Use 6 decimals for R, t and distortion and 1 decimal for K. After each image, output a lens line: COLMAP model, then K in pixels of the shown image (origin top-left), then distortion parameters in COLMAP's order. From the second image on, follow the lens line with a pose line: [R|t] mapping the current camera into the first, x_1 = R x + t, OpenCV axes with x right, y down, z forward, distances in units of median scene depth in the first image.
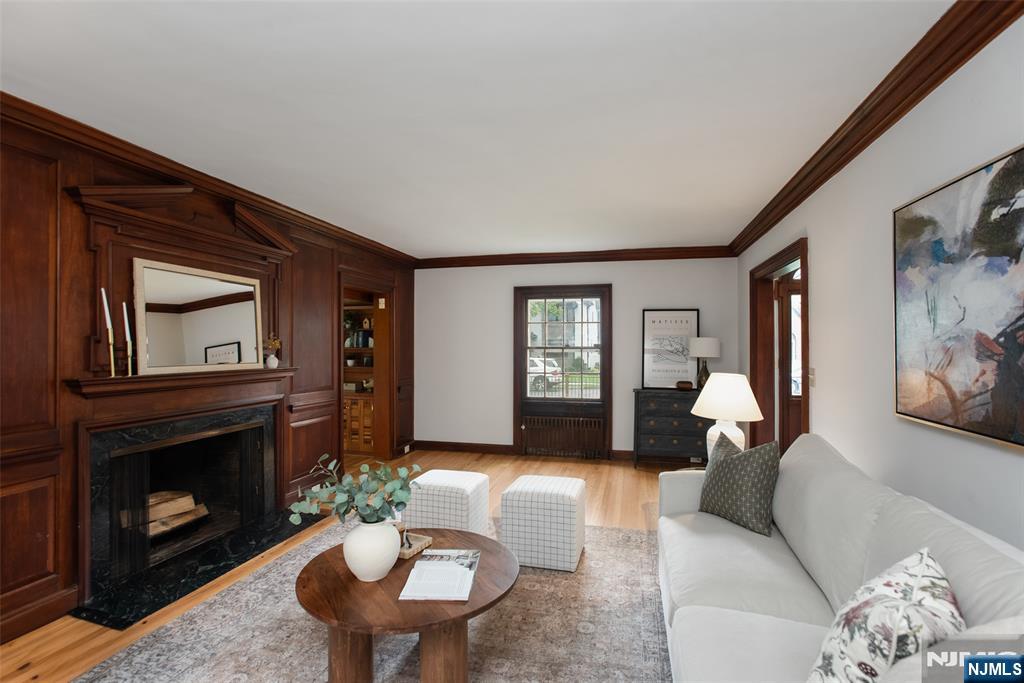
lens RADIAL K [[496.0, 0, 506.8], [0, 496.0, 343.2], [0, 0, 1]] dist [-0.027796, 0.015035]
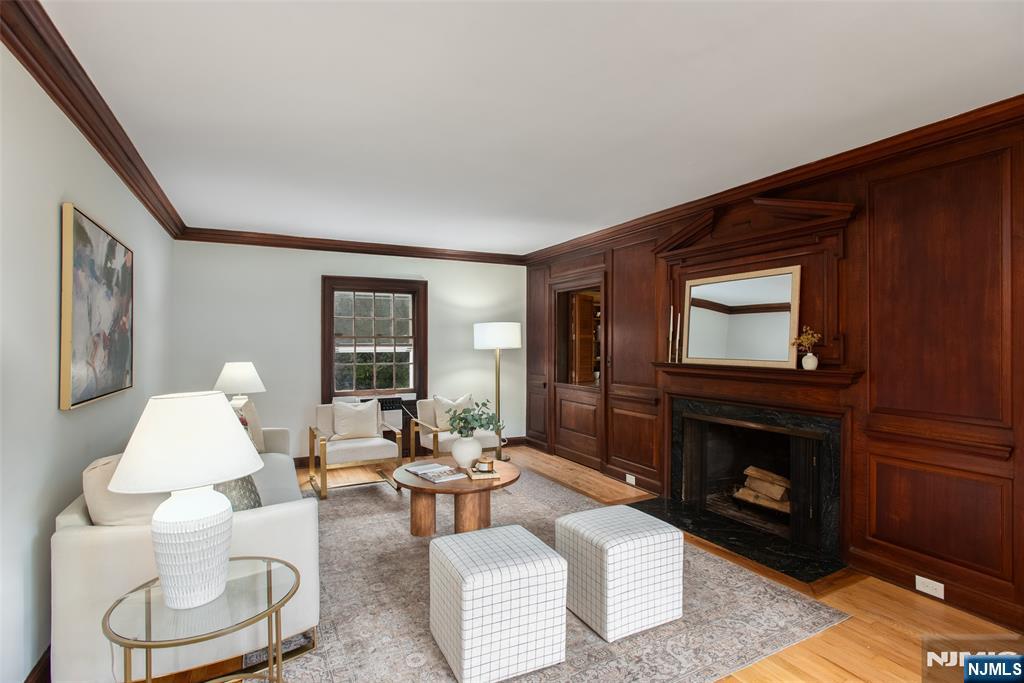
lens RADIAL K [[496.0, 0, 514.5], [0, 496.0, 341.9], [0, 0, 1]] dist [-0.027796, 0.015035]
pose [[-0.741555, -0.004018, -0.670880, 0.505175], [0.002734, 0.999956, -0.009011, 0.013441], [0.670886, -0.008516, -0.741512, 1.498795]]
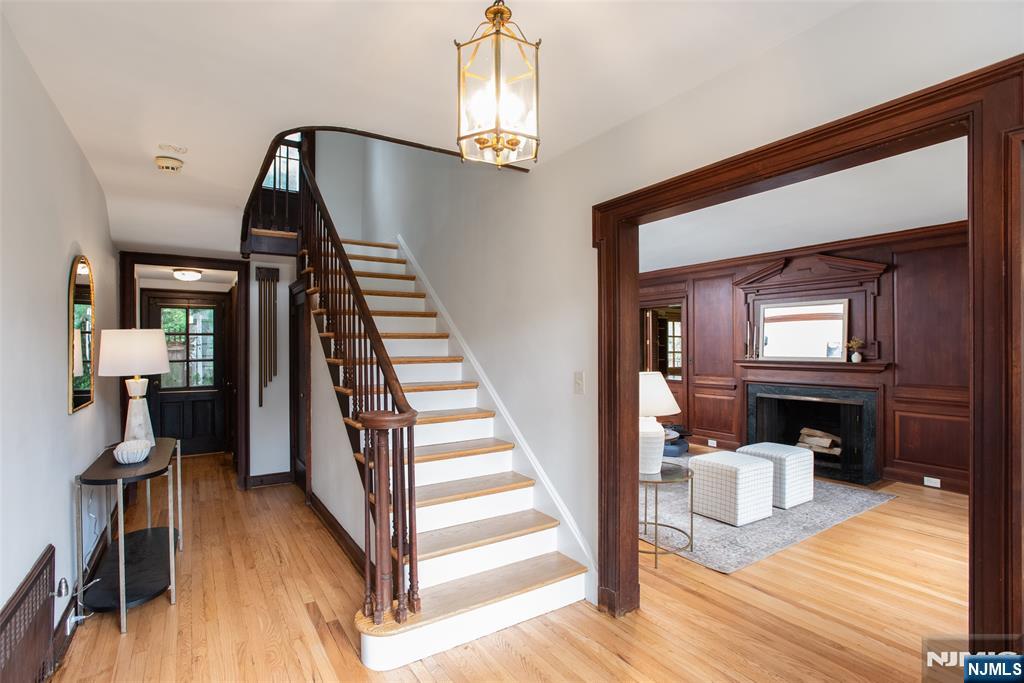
lens RADIAL K [[496.0, 0, 511.6], [0, 496.0, 346.4], [0, 0, 1]] dist [-0.027796, 0.015035]
pose [[-0.677040, 0.014792, -0.735797, 1.347995], [0.022071, 0.999756, -0.000210, -0.015431], [0.735615, -0.016382, -0.677202, 1.428526]]
